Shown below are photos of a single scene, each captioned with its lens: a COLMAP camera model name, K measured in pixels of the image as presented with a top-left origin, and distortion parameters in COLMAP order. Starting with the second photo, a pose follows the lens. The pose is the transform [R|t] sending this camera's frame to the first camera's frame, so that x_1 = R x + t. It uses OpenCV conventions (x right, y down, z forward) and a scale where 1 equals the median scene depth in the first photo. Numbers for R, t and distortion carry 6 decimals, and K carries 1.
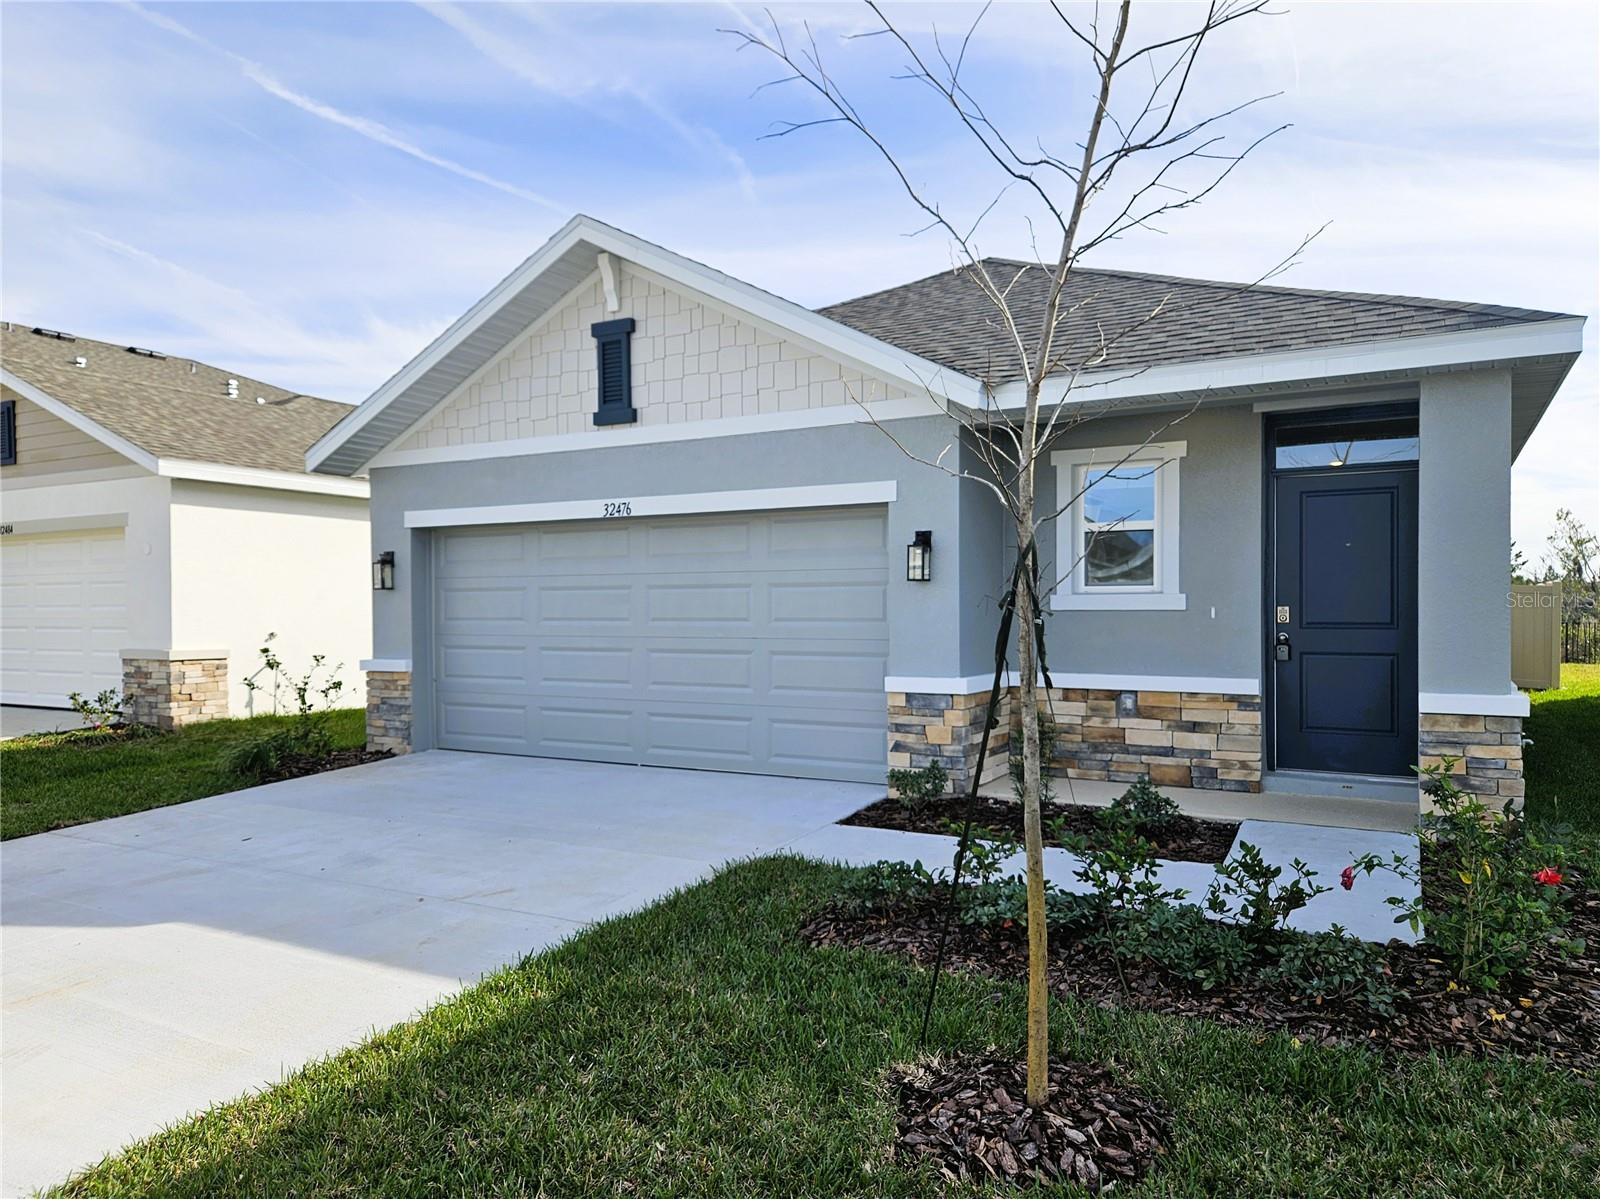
lens RADIAL K [[1067.6, 0, 794.1], [0, 1067.6, 602.6], [0, 0, 1]] dist [0.076328, -0.063685]
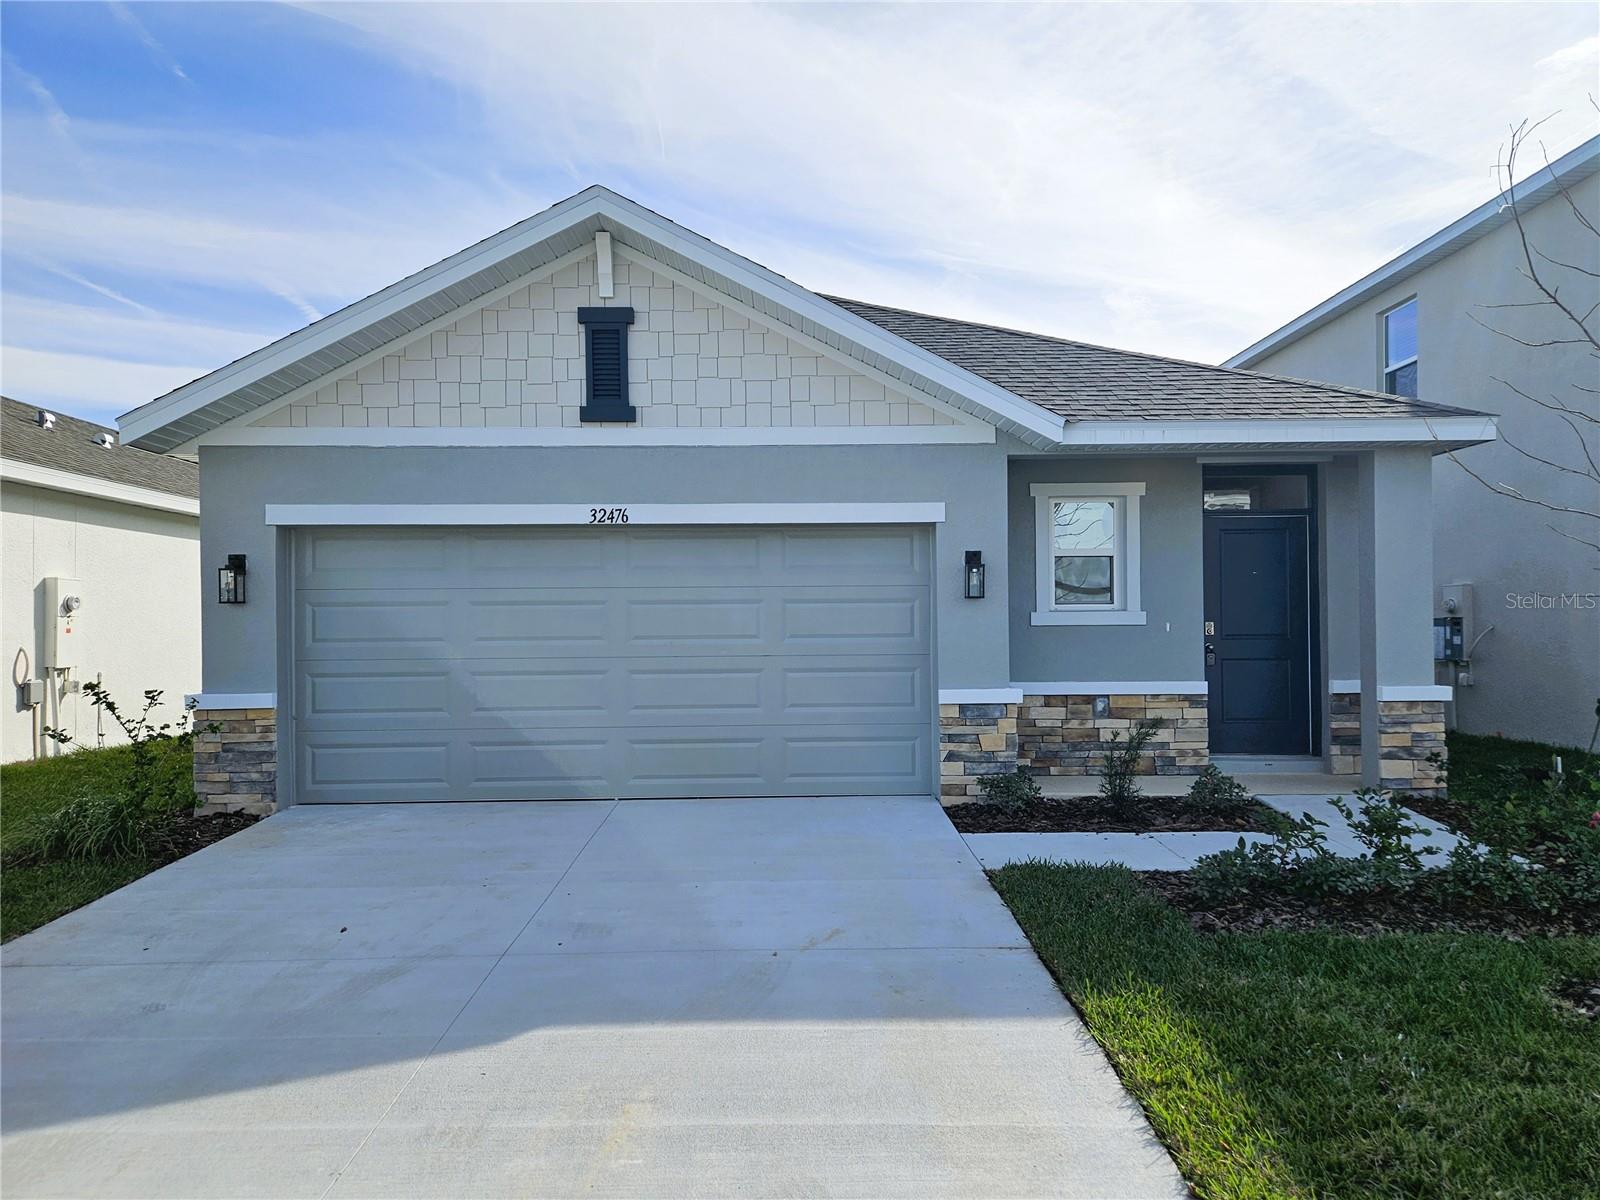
lens RADIAL K [[1067.6, 0, 794.1], [0, 1067.6, 603.1], [0, 0, 1]] dist [0.076328, -0.063685]
pose [[0.868050, 0.007359, 0.496422, -0.532404], [0.002042, 0.999829, -0.018392, 0.003594], [-0.496472, 0.016979, 0.867887, 0.157292]]
